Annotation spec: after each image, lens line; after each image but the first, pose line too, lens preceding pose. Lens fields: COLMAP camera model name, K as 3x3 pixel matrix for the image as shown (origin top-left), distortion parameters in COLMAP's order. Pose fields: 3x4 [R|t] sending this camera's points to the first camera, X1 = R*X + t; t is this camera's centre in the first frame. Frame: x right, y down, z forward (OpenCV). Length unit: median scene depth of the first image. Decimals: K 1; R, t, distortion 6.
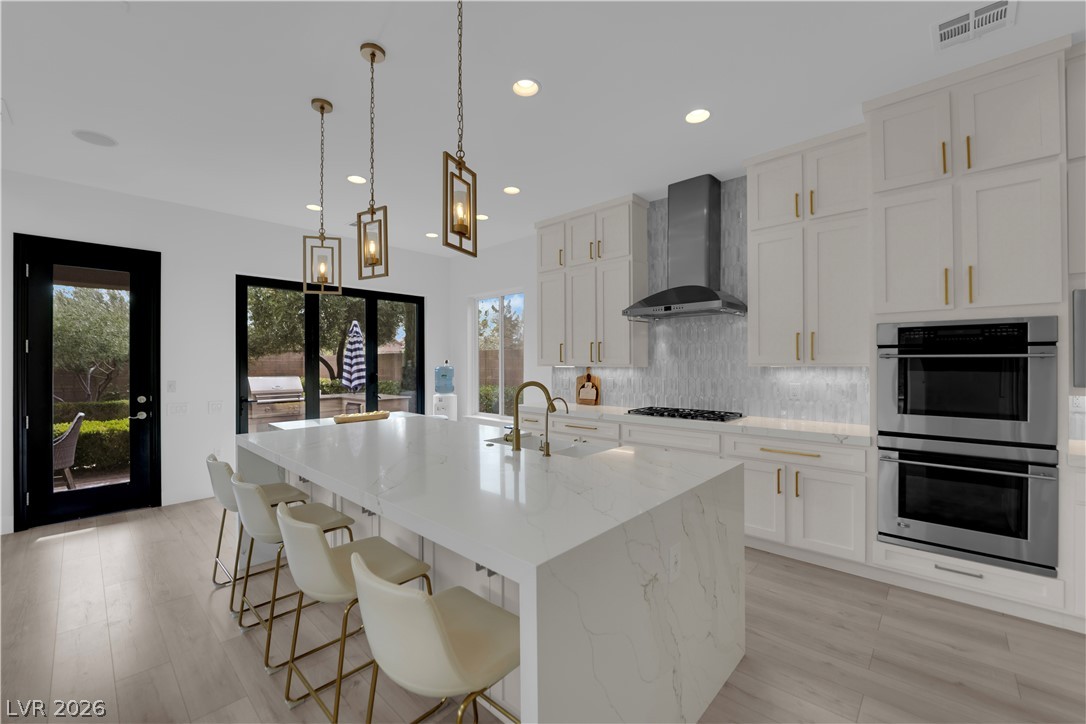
lens RADIAL K [[437.3, 0, 543.7], [0, 437.3, 362.2], [0, 0, 1]] dist [-0.009845, -0.003128]
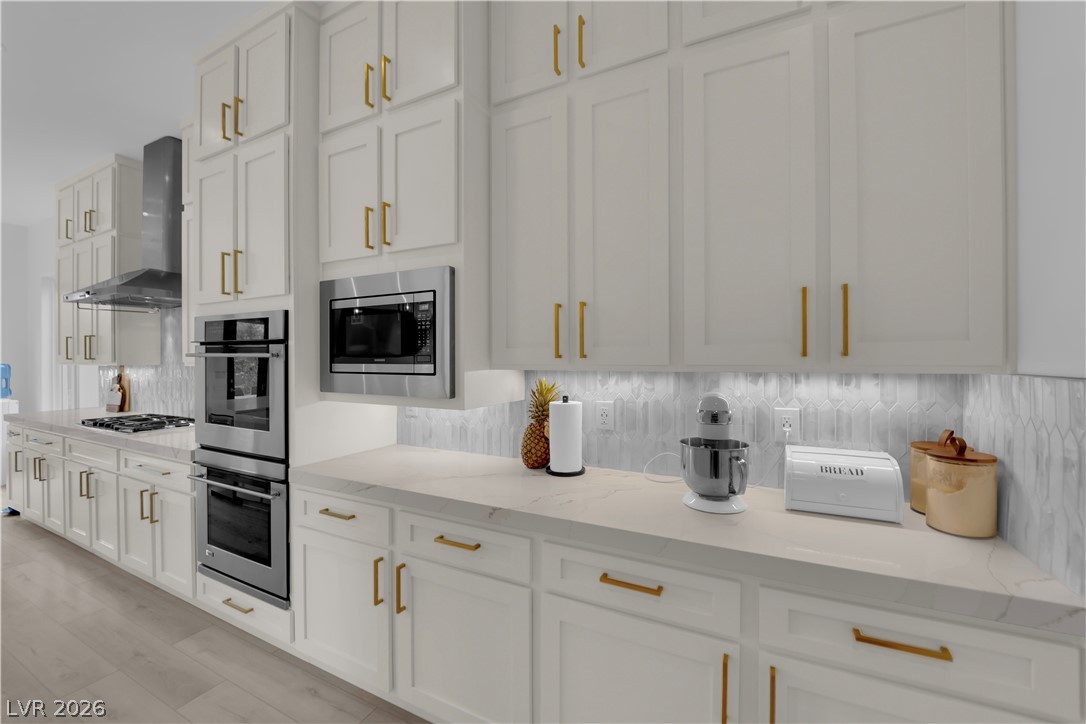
lens RADIAL K [[437.3, 0, 543.7], [0, 437.3, 362.2], [0, 0, 1]] dist [-0.009845, -0.003128]
pose [[0.962622, 0.000914, 0.270847, 0.746444], [-0.003456, 0.999954, 0.008908, -0.006124], [-0.270827, -0.009511, 0.962581, 0.003230]]
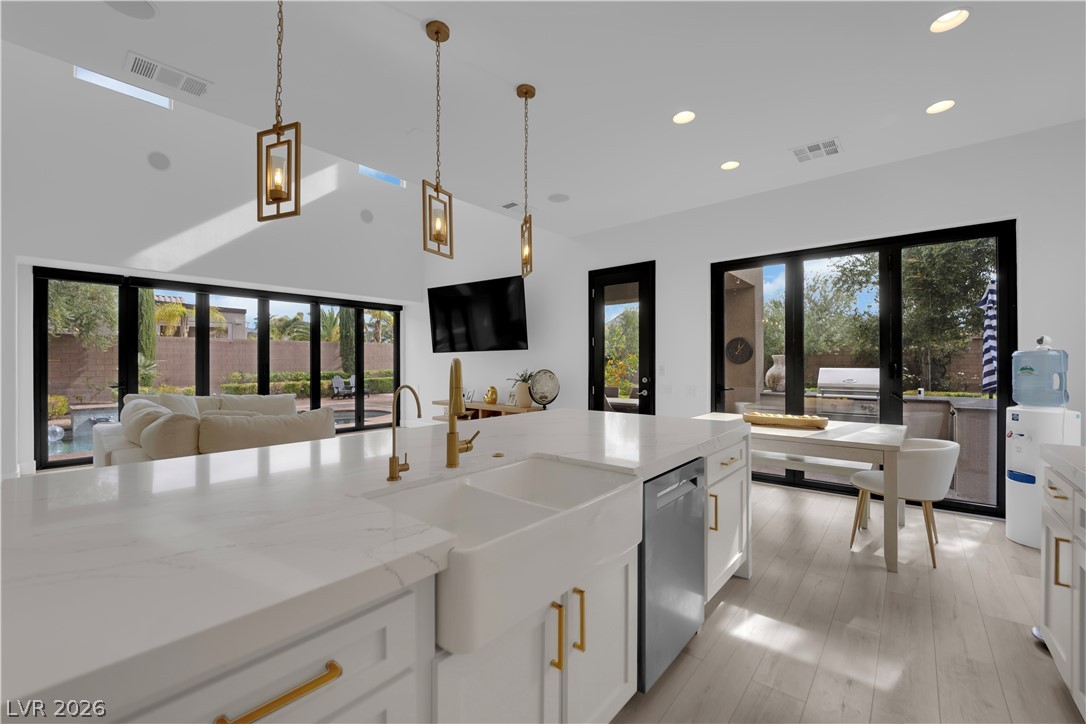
lens RADIAL K [[437.3, 0, 543.7], [0, 437.3, 362.2], [0, 0, 1]] dist [-0.009845, -0.003128]
pose [[0.046588, 0.002964, -0.998910, 0.325774], [0.004866, 0.999983, 0.003194, 0.027351], [0.998902, -0.005009, 0.046573, 0.623520]]
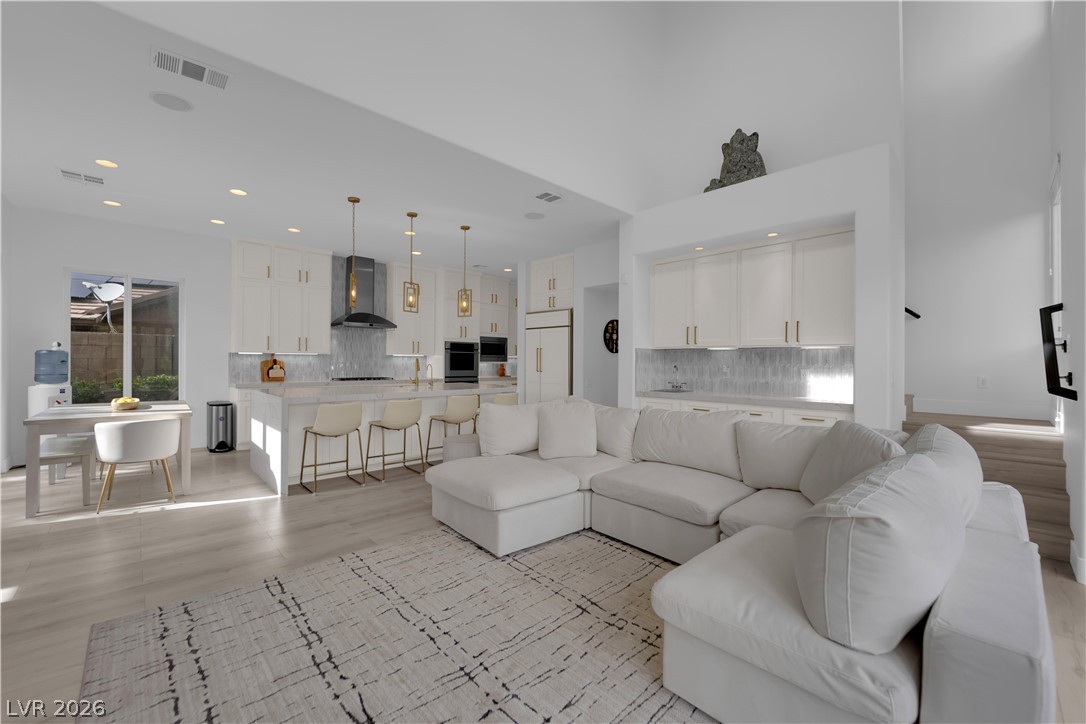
lens RADIAL K [[437.3, 0, 543.7], [0, 437.3, 362.2], [0, 0, 1]] dist [-0.009845, -0.003128]
pose [[0.065099, 0.003842, 0.997871, -1.391556], [-0.009085, 0.999953, -0.003258, 0.038502], [-0.997837, -0.008854, 0.065131, 0.072854]]
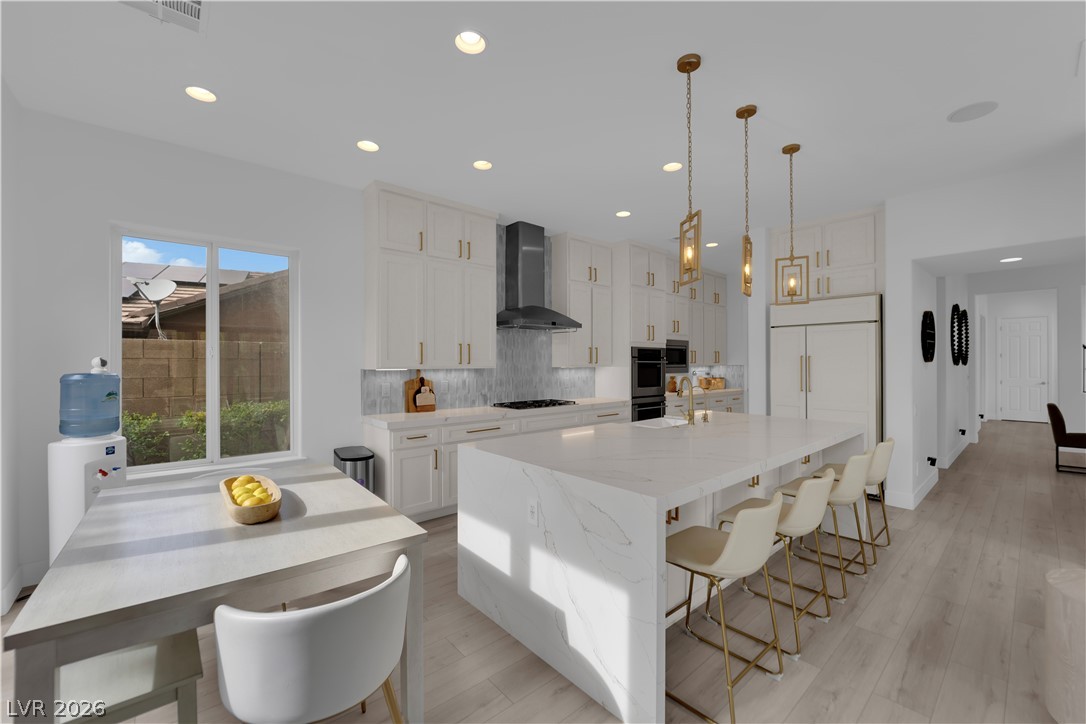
lens RADIAL K [[437.3, 0, 543.7], [0, 437.3, 362.2], [0, 0, 1]] dist [-0.009845, -0.003128]
pose [[0.106816, 0.007153, 0.994253, -0.873718], [-0.000319, 0.999974, -0.007160, 0.002566], [-0.994279, 0.000448, 0.106815, 0.752213]]
